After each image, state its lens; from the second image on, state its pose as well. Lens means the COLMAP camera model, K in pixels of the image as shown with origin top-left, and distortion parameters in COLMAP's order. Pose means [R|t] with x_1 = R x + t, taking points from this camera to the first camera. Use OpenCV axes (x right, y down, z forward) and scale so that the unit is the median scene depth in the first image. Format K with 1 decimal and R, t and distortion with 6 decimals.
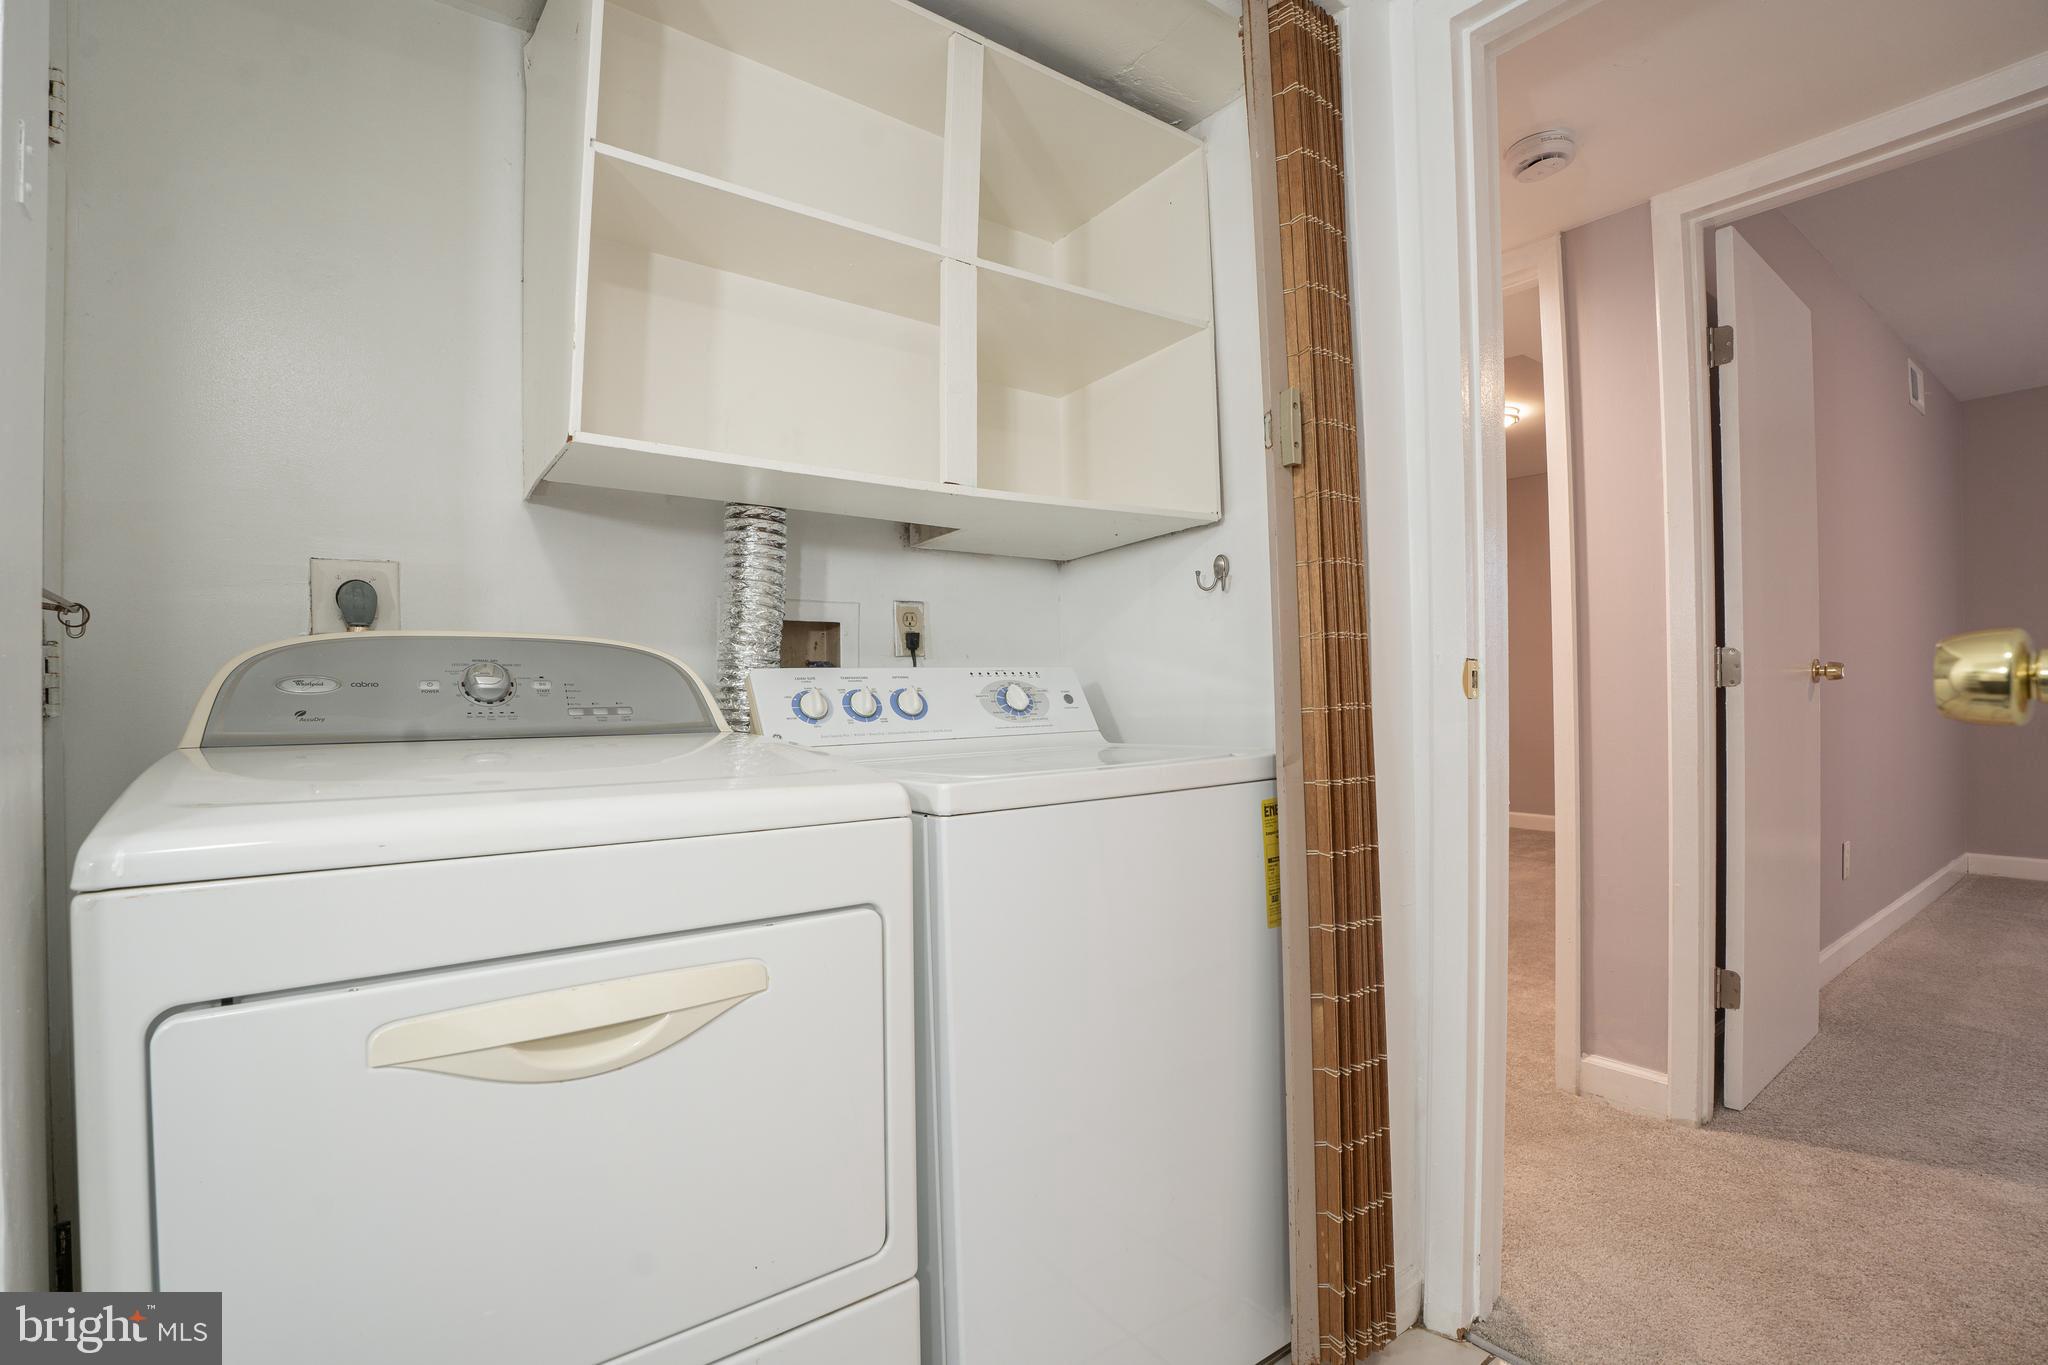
lens RADIAL K [[952.6, 0, 1009.9], [0, 952.6, 688.1], [0, 0, 1]] dist [-0.072290, 0.019473]
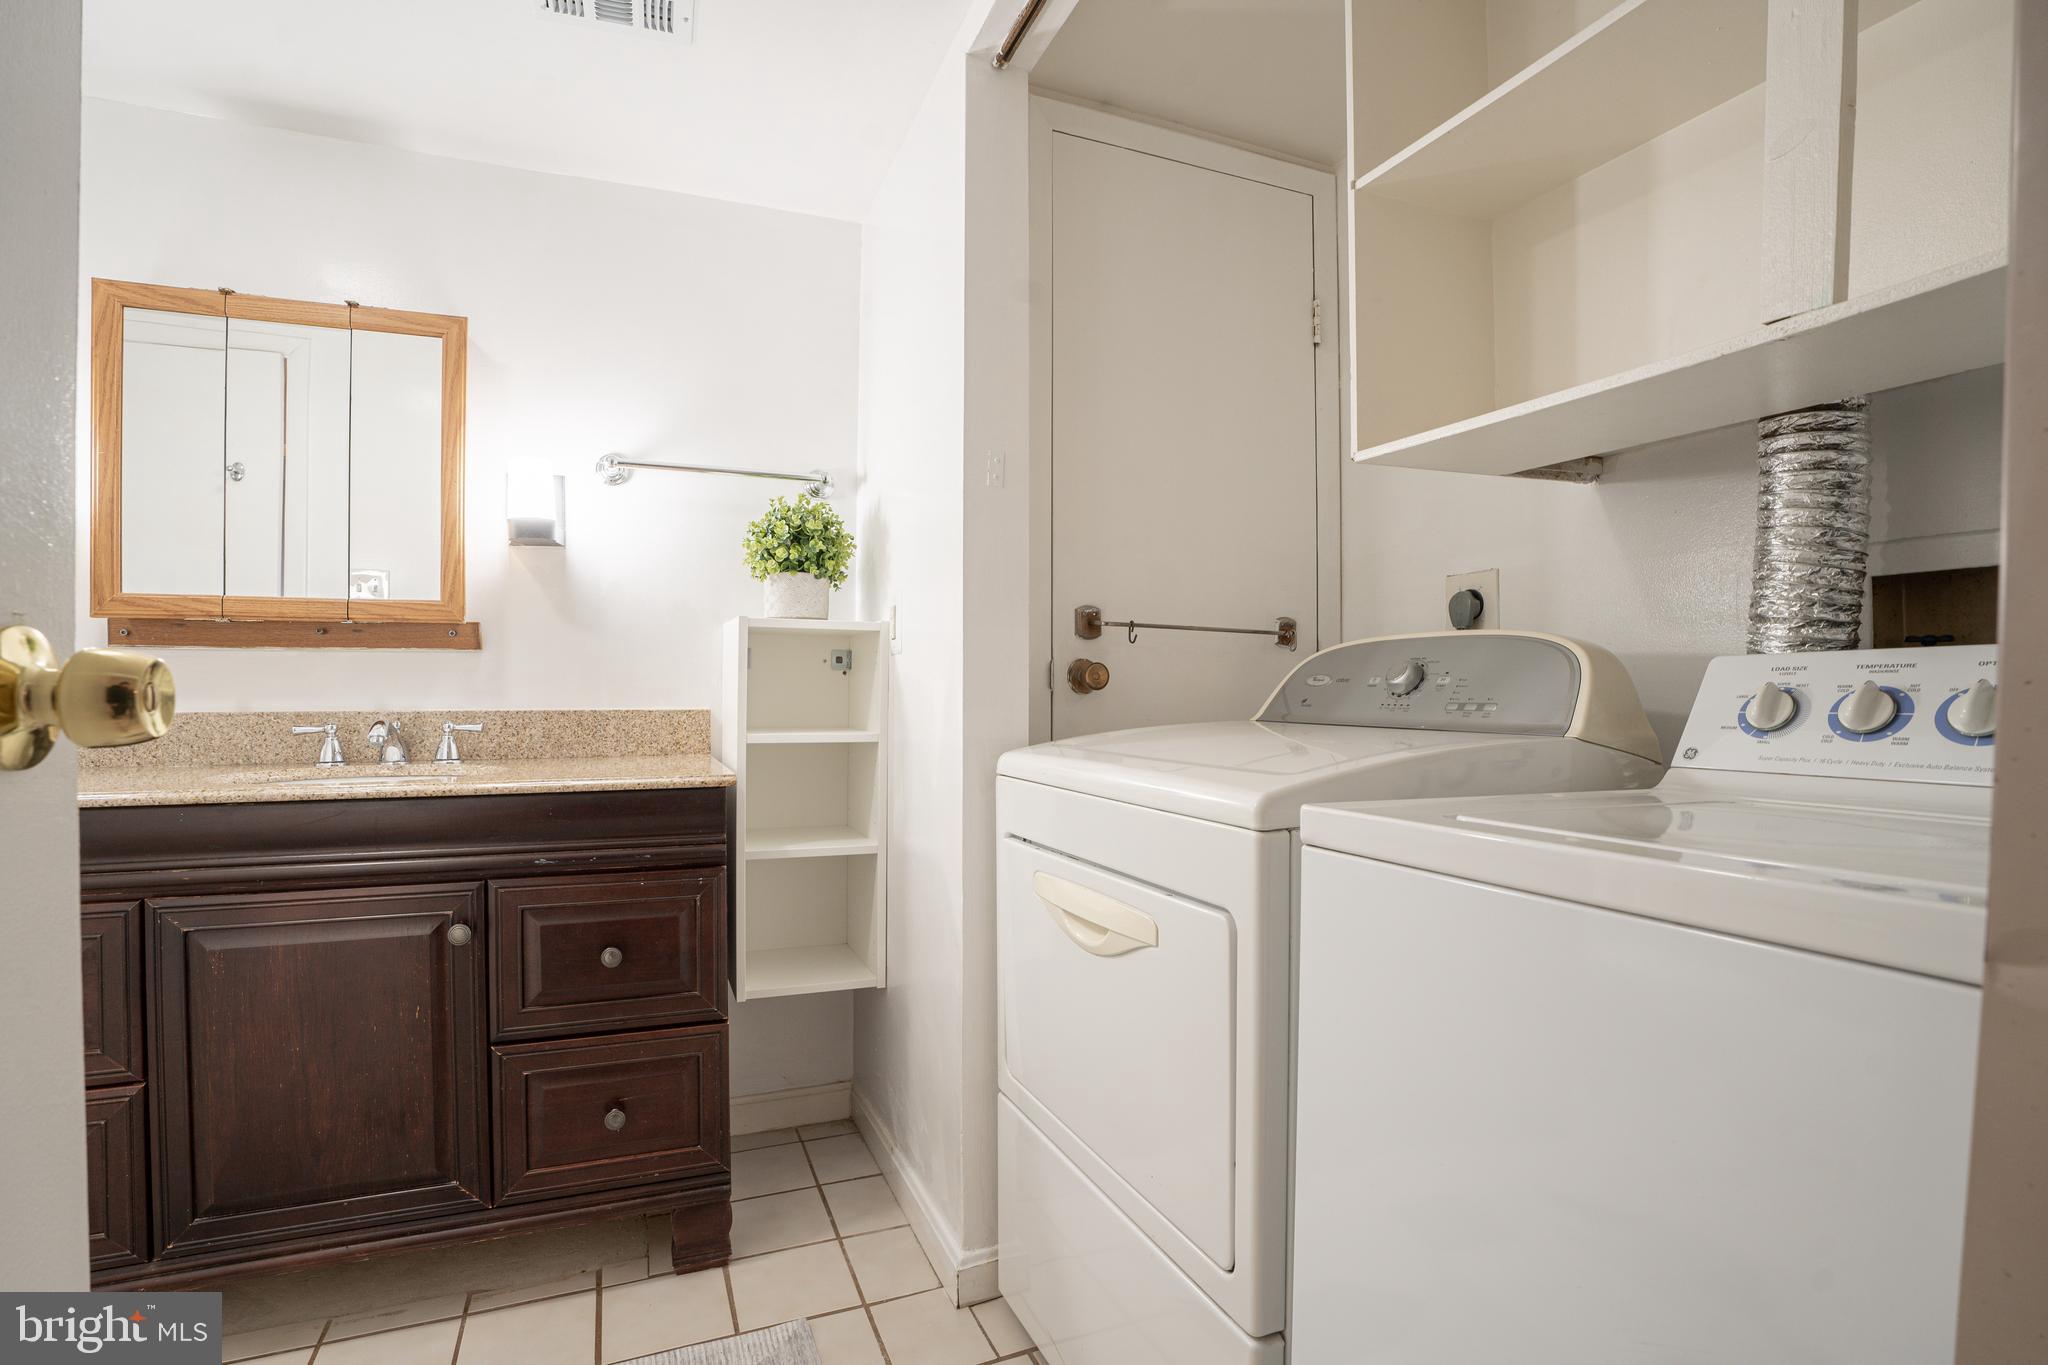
lens RADIAL K [[952.6, 0, 1007.8], [0, 952.6, 687.6], [0, 0, 1]] dist [-0.072290, 0.019473]
pose [[-0.244731, 0.008187, -0.969556, 0.672109], [0.008084, 0.999947, 0.006403, -0.005942], [0.969557, -0.006271, -0.244784, 0.815337]]
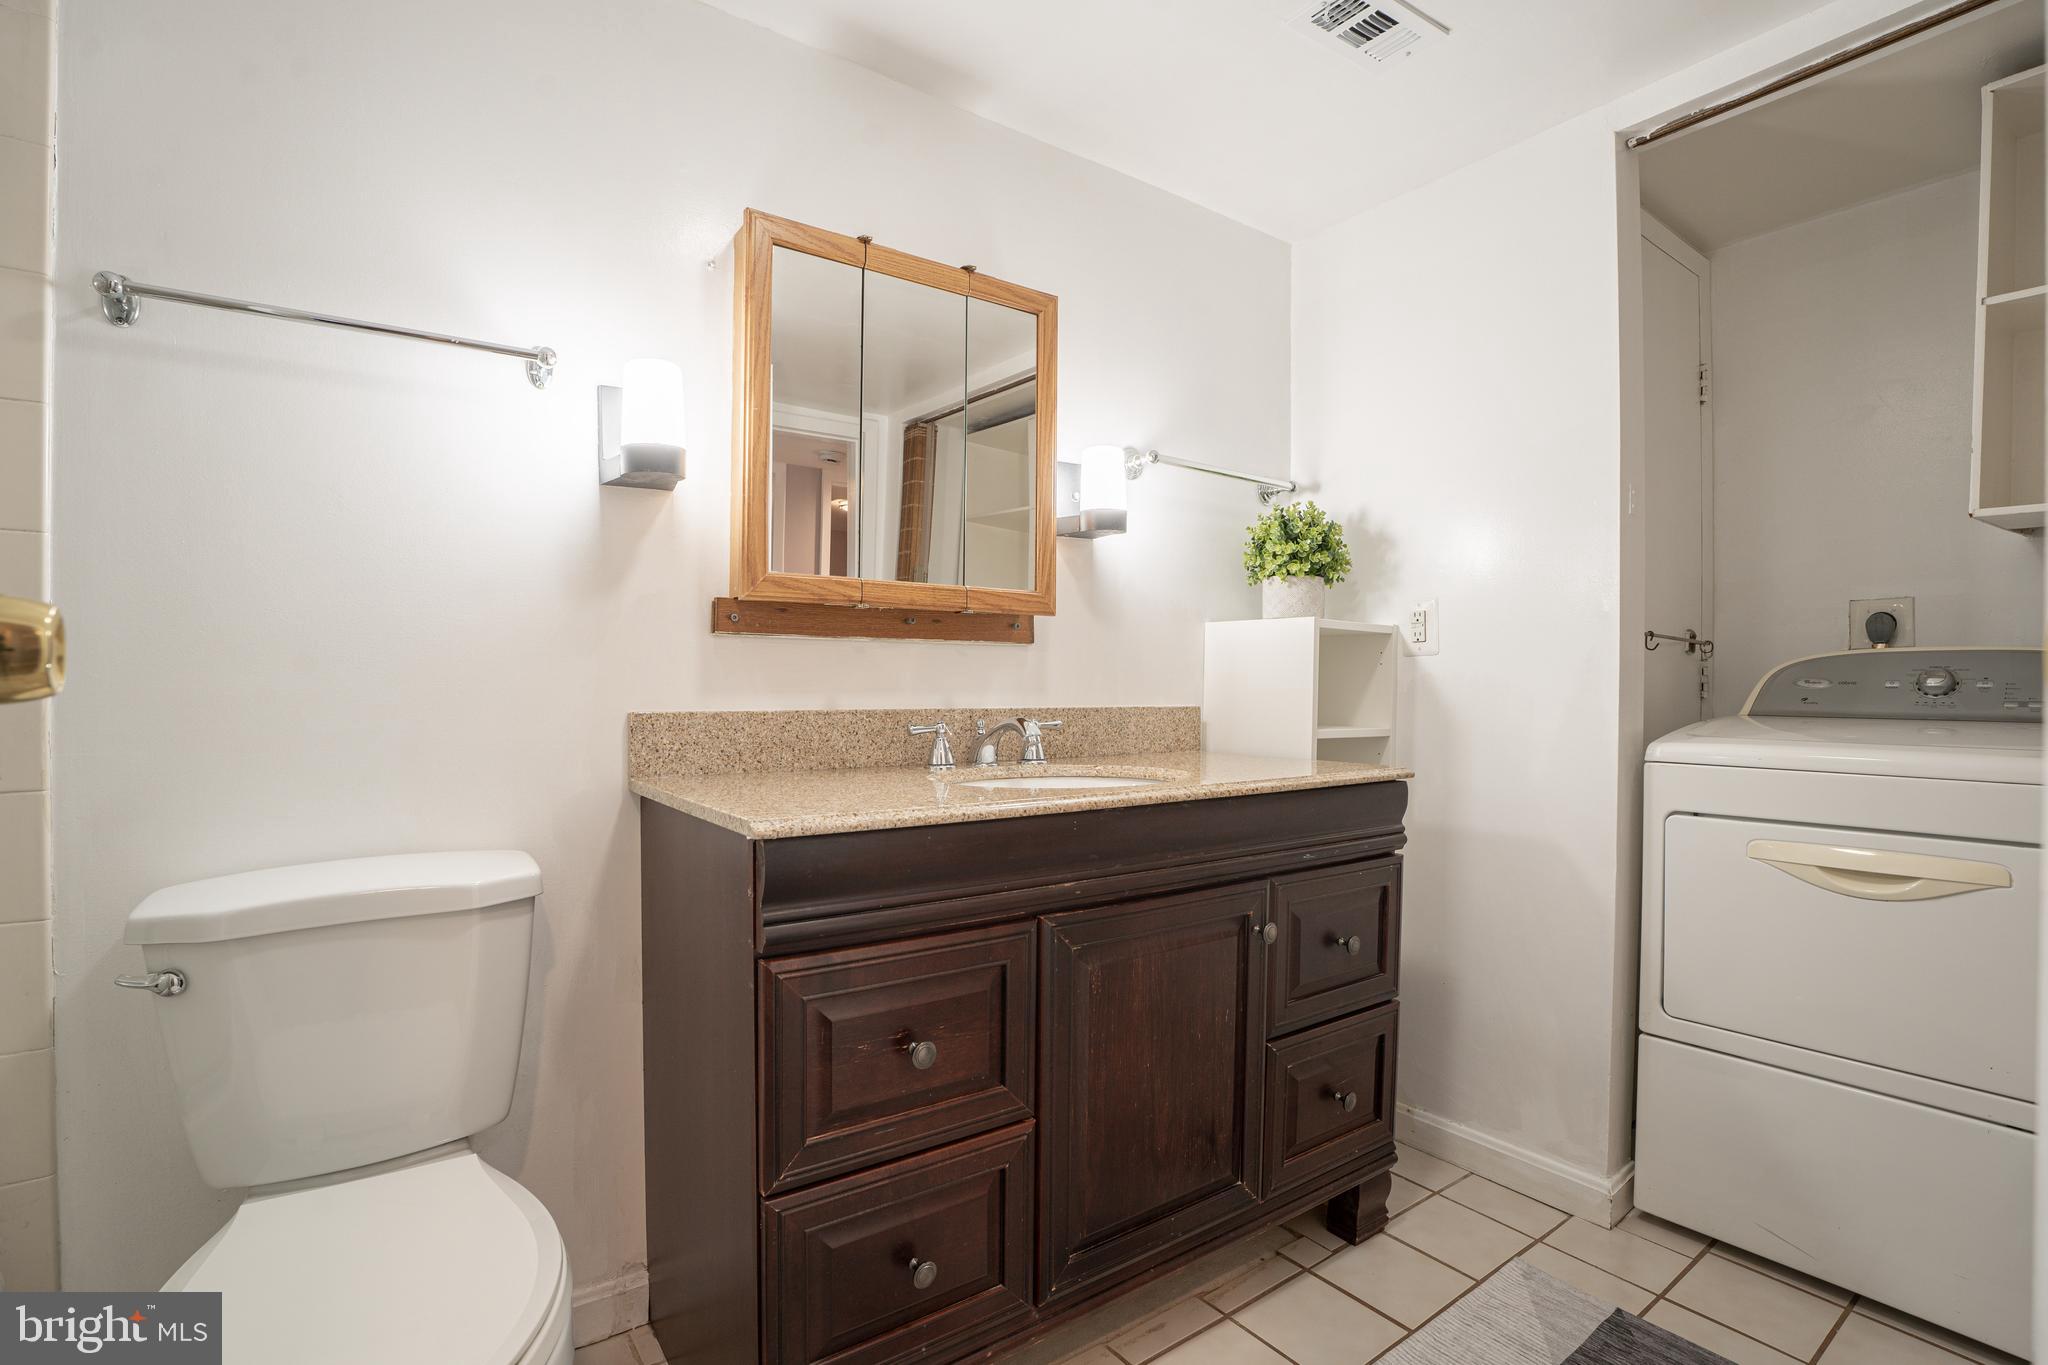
lens RADIAL K [[952.6, 0, 1010.1], [0, 952.6, 686.8], [0, 0, 1]] dist [-0.072290, 0.019473]
pose [[-0.022858, 0.011451, -0.999673, 0.898036], [0.000510, 0.999934, 0.011443, -0.015700], [0.999739, -0.000248, -0.022862, -0.430402]]
